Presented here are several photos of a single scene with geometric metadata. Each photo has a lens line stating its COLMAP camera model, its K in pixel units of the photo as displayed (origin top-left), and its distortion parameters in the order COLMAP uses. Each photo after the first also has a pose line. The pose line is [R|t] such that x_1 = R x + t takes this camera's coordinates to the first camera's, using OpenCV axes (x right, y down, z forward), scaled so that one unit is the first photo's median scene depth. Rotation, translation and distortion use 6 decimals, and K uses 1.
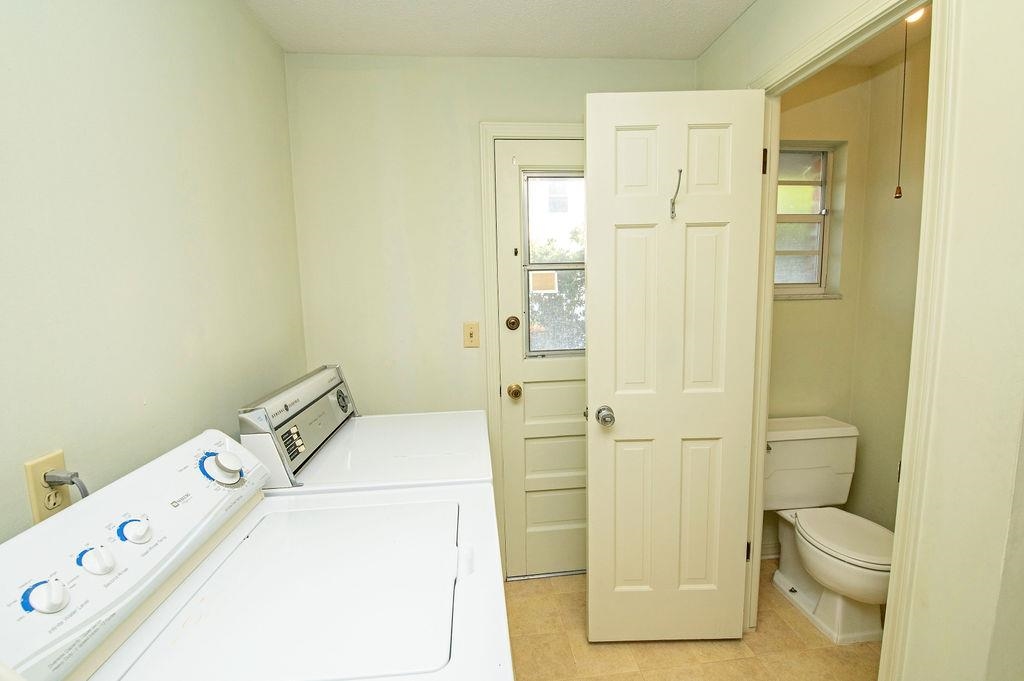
lens RADIAL K [[442.2, 0, 505.7], [0, 442.2, 342.0], [0, 0, 1]] dist [-0.014173, -0.003241]
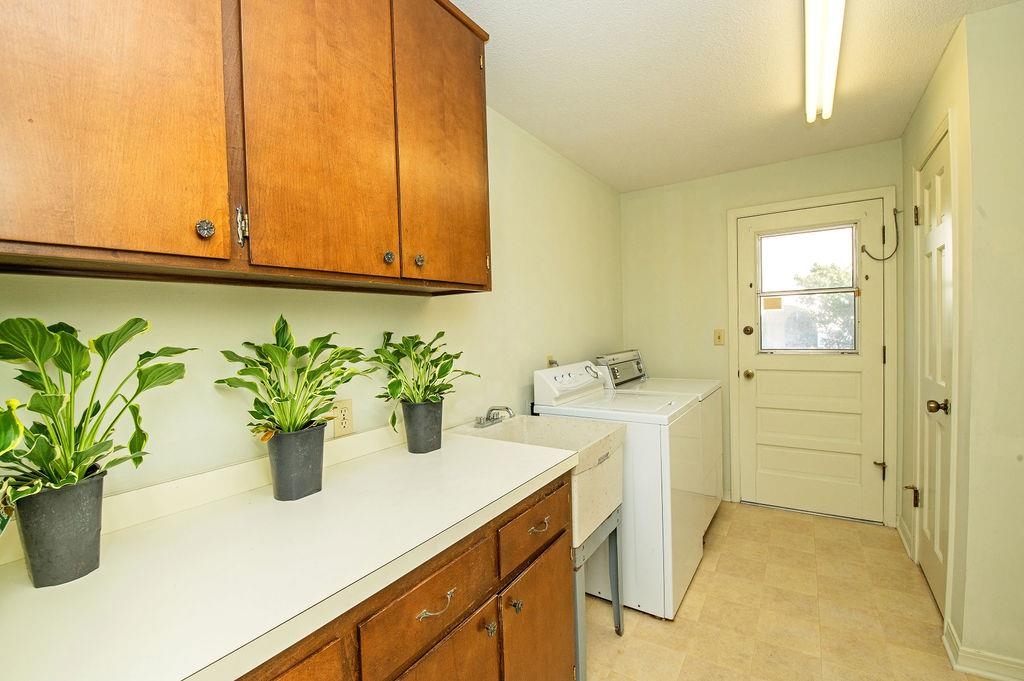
lens RADIAL K [[442.2, 0, 507.9], [0, 442.2, 341.0], [0, 0, 1]] dist [-0.014173, -0.003241]
pose [[0.774120, 0.020102, -0.632720, 0.372188], [-0.070313, 0.996042, -0.054381, 0.150949], [0.629122, 0.086586, 0.772469, -0.795783]]
